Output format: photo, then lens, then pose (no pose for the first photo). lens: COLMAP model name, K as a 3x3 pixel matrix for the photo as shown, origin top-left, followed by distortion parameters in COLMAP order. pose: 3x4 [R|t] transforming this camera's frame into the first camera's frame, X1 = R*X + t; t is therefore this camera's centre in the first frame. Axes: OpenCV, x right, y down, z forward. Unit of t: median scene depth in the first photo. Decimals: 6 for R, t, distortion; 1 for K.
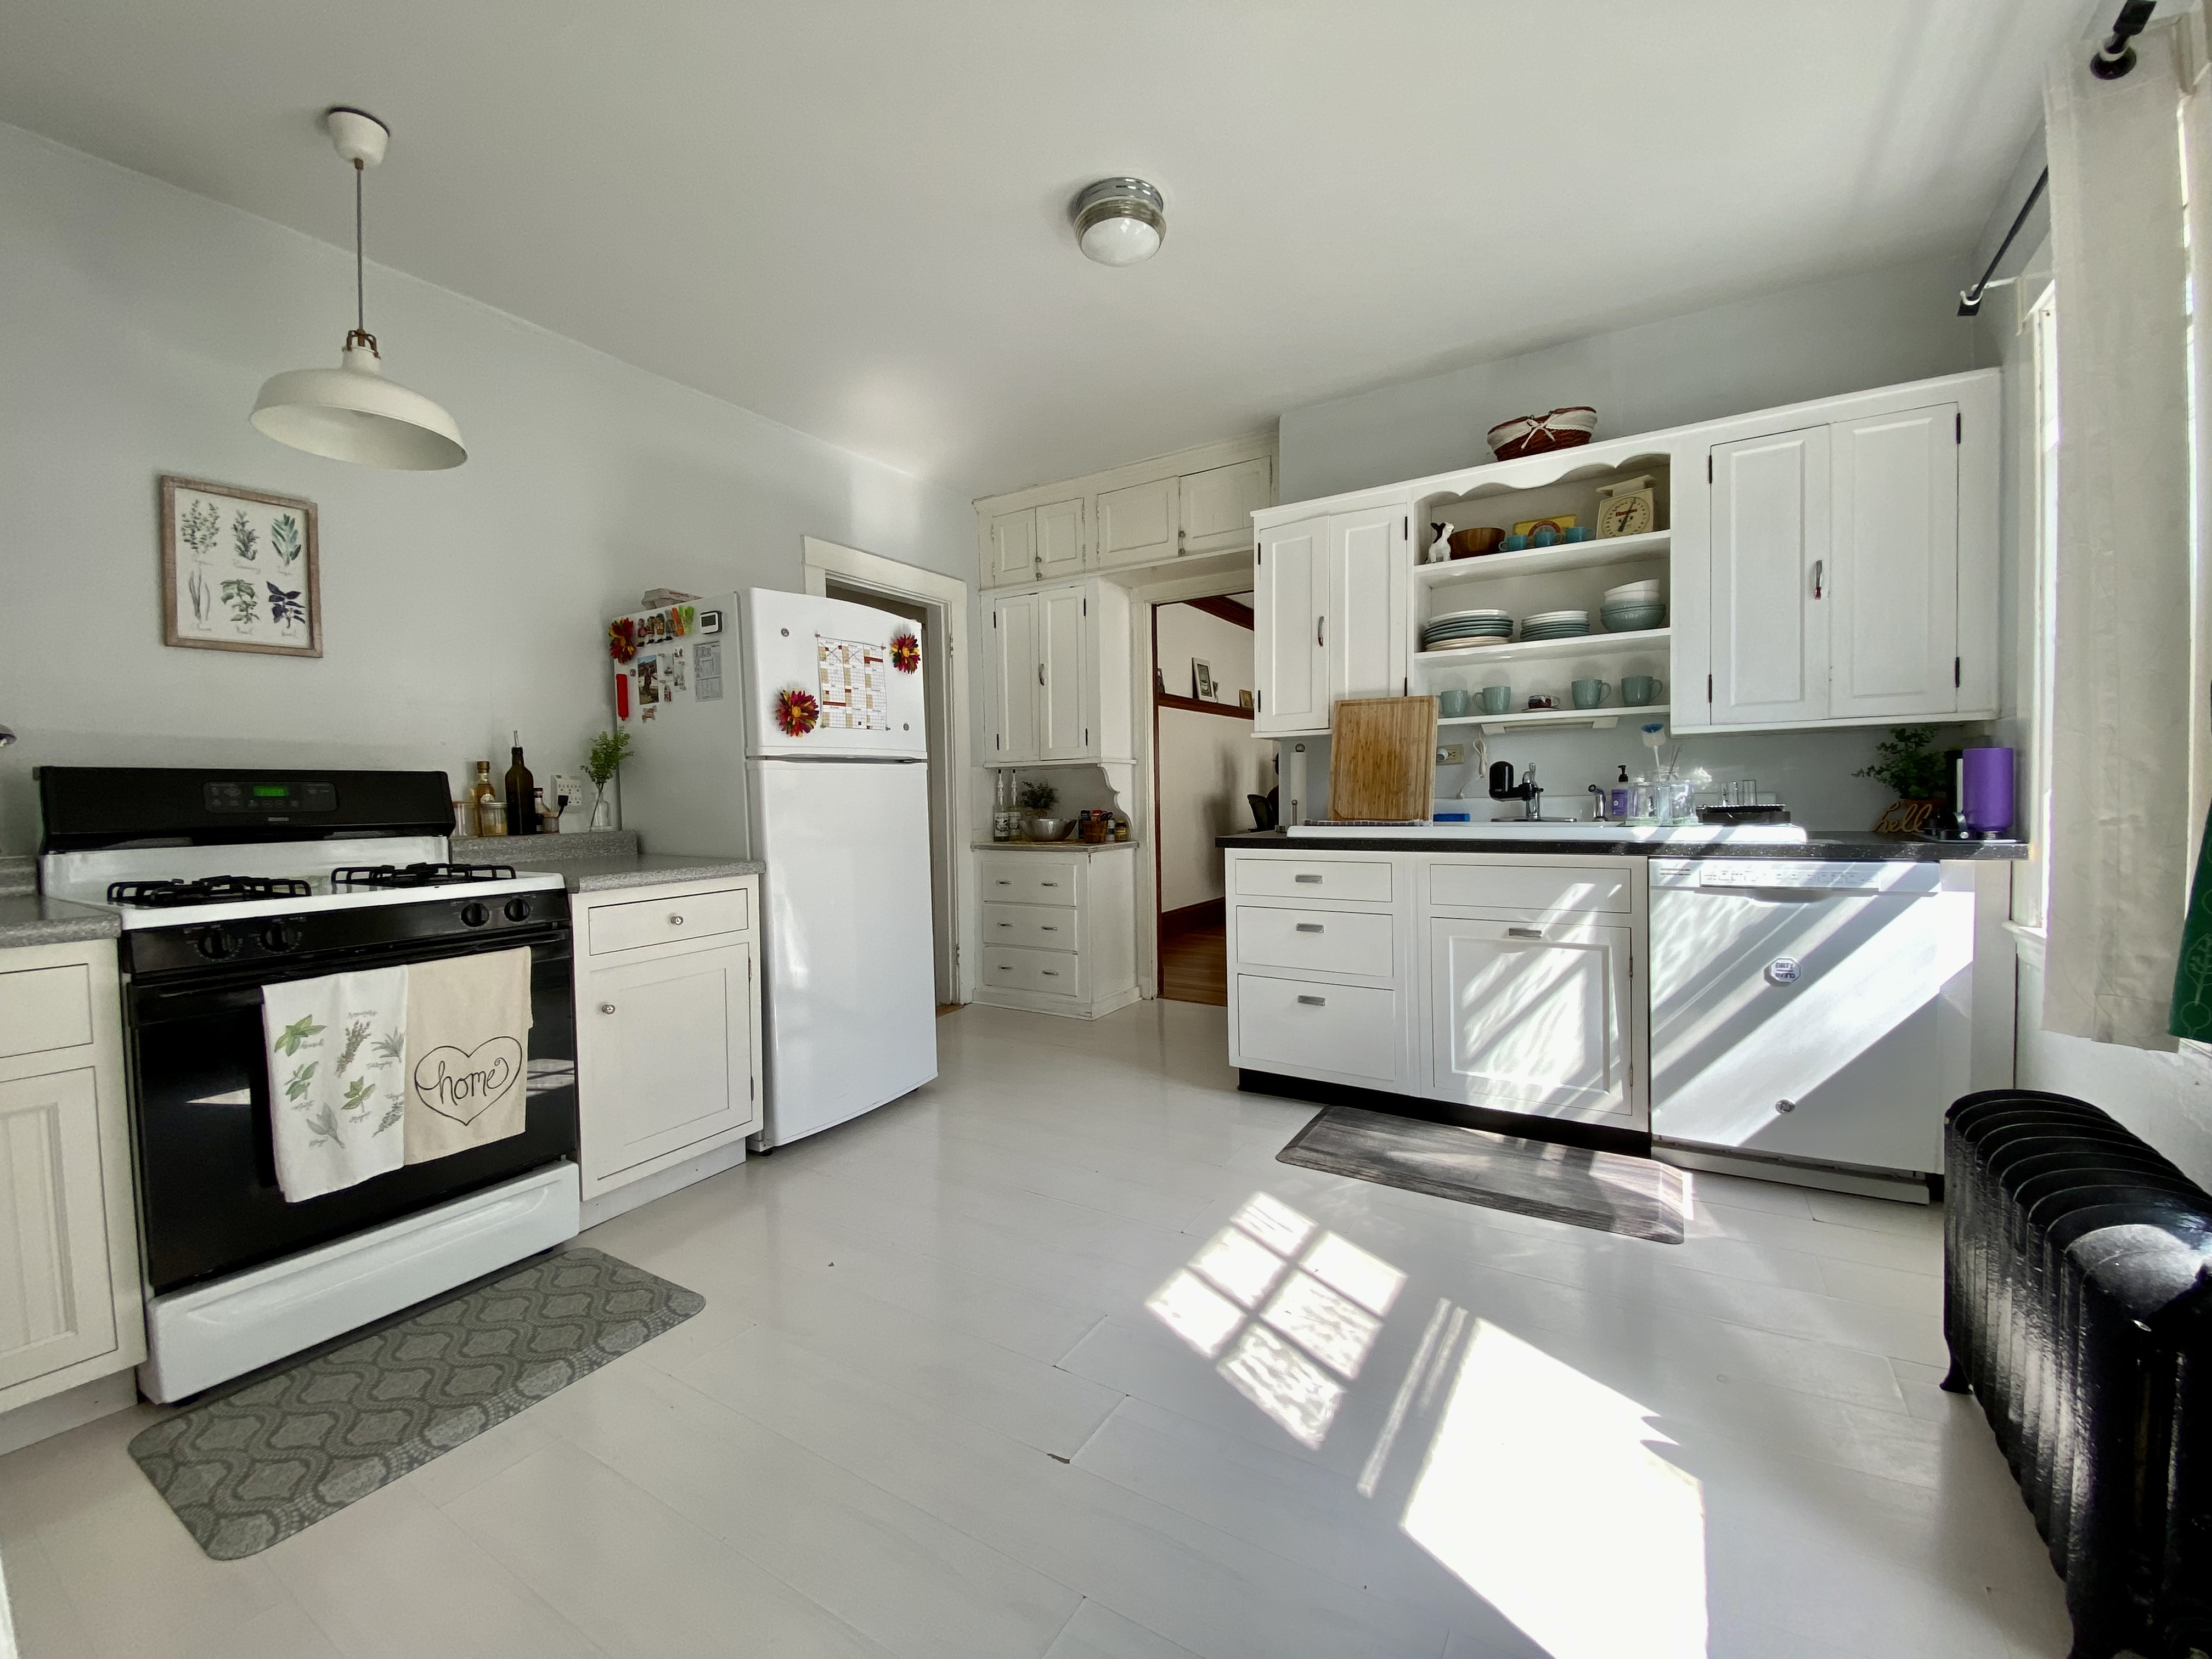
lens RADIAL K [[877.0, 0, 1110.0], [0, 877.0, 820.0], [0, 0, 1]] dist [-0.008832, -0.007904]
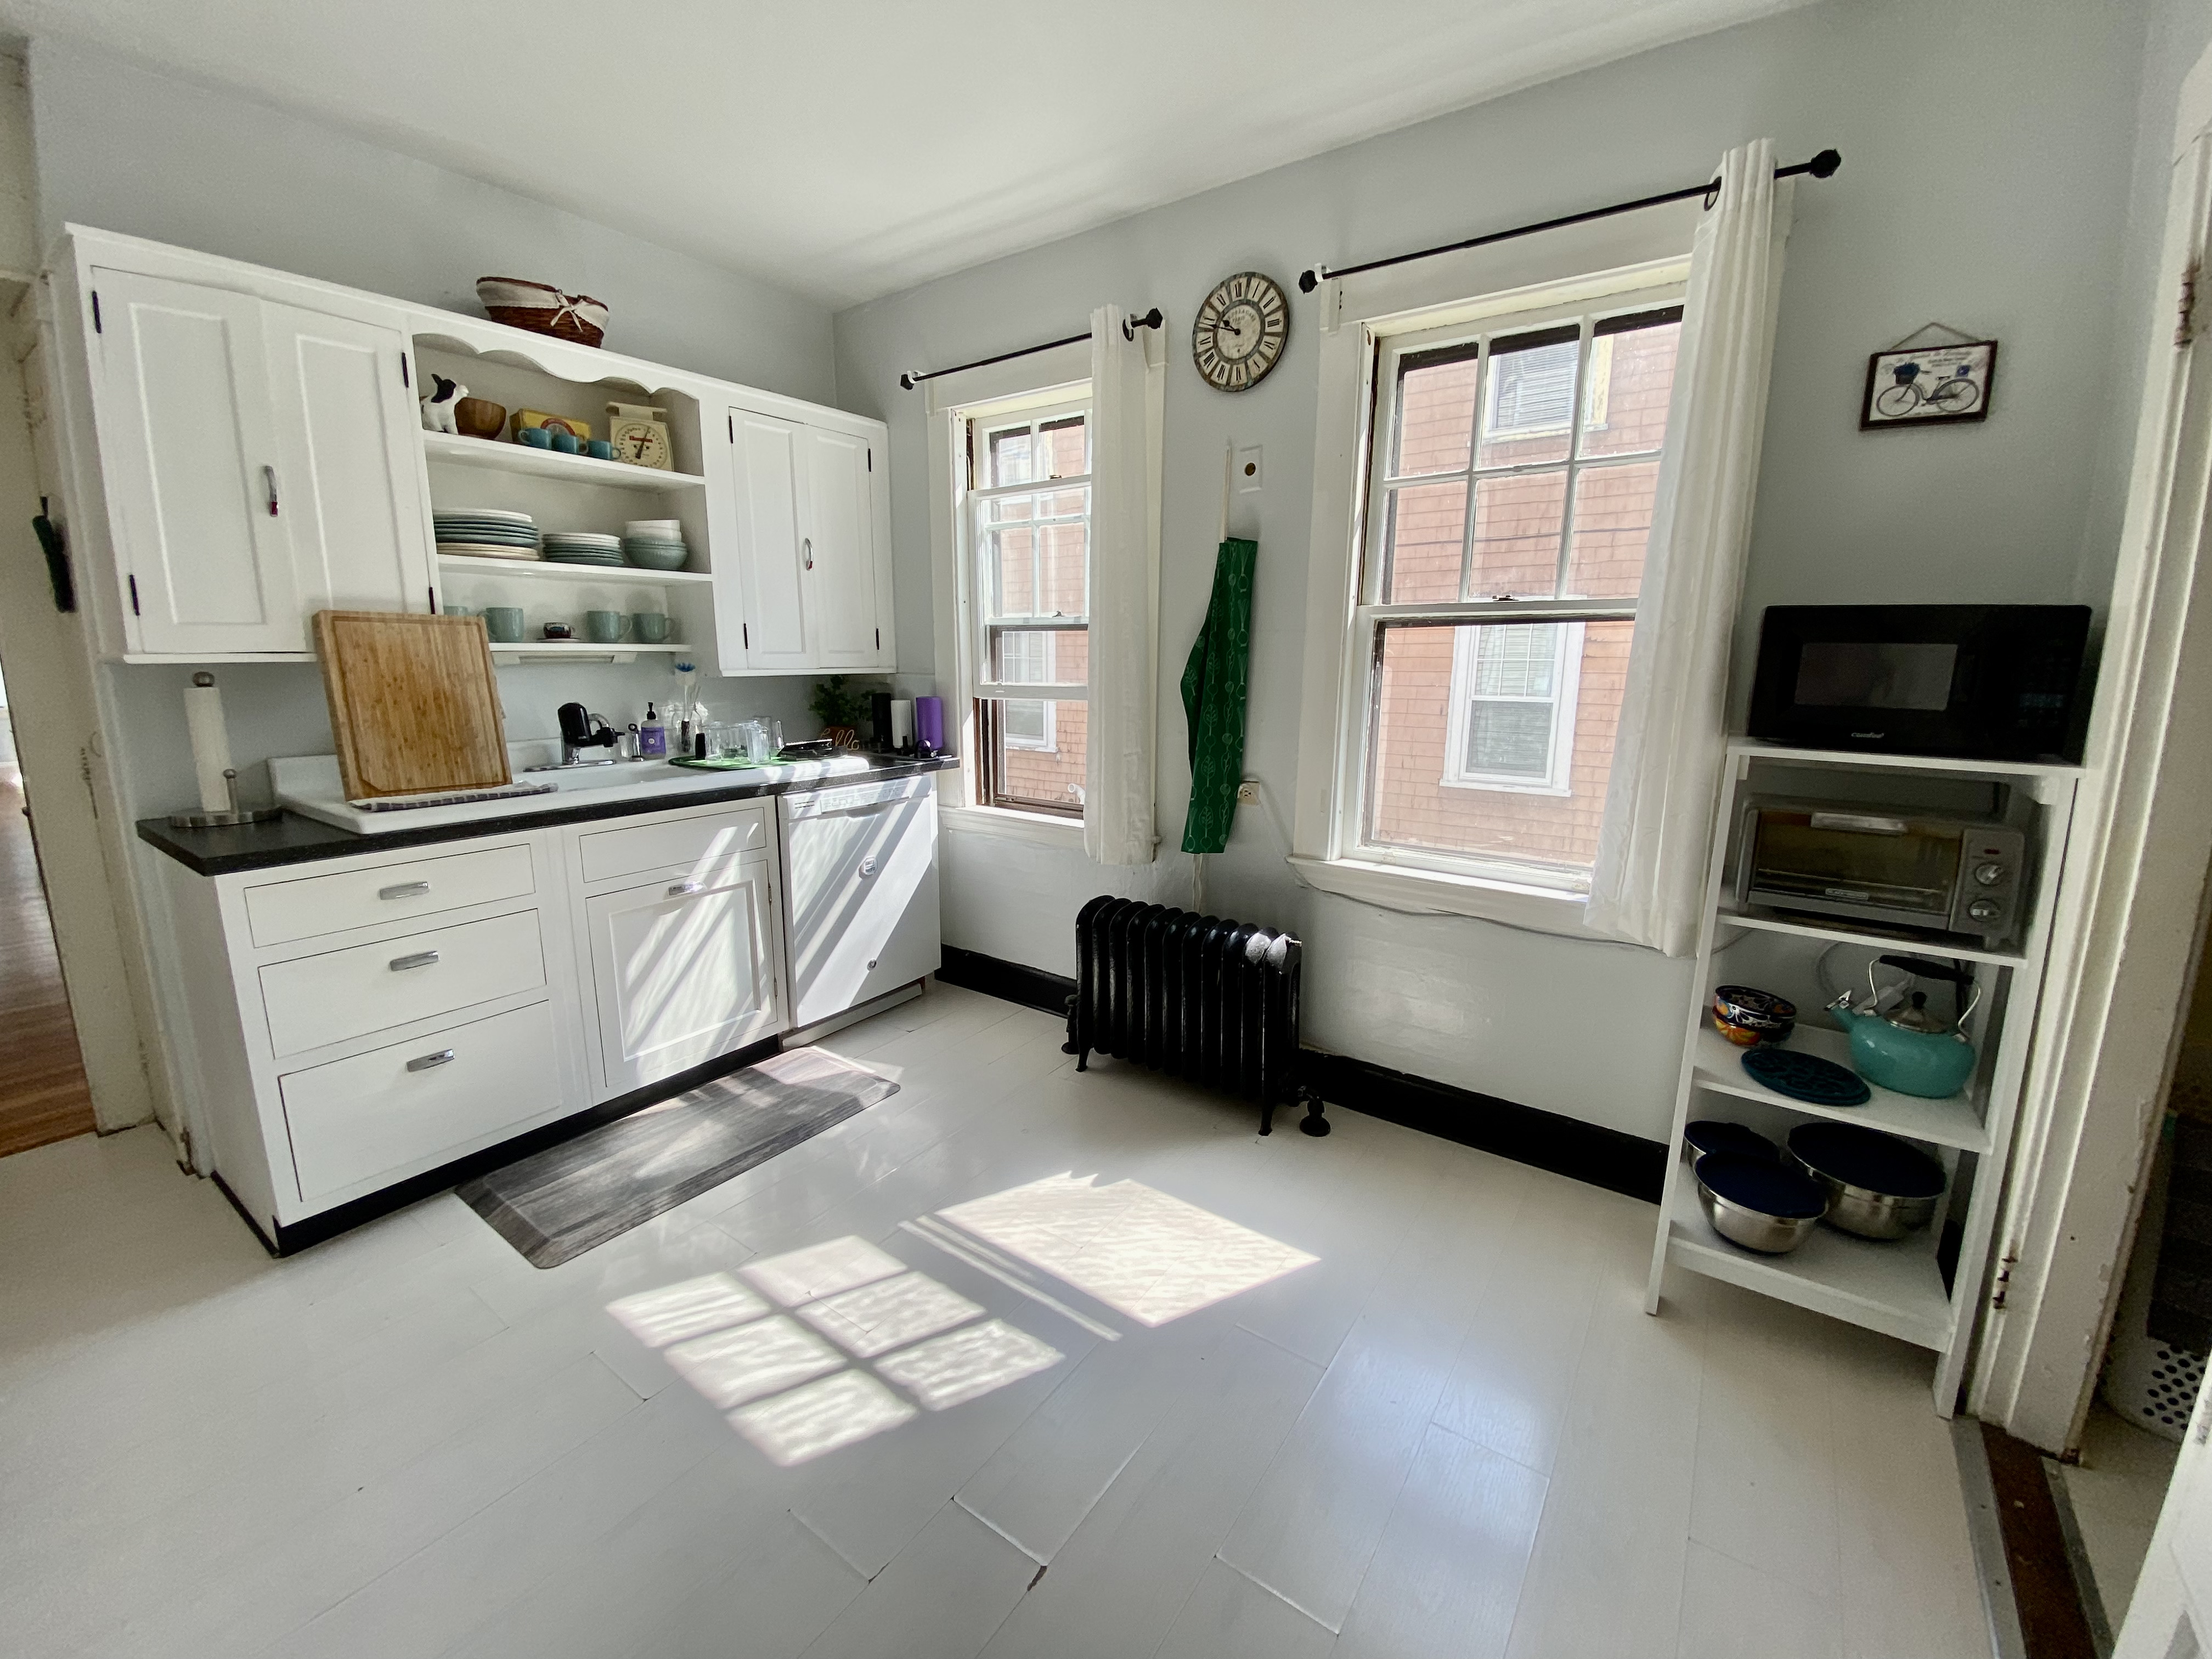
lens RADIAL K [[877.0, 0, 1098.0], [0, 877.0, 818.3], [0, 0, 1]] dist [-0.008832, -0.007904]
pose [[0.066665, -0.163513, 0.984286, -0.445614], [0.023677, 0.986462, 0.162271, -0.095663], [-0.997494, 0.012488, 0.069634, 0.490807]]
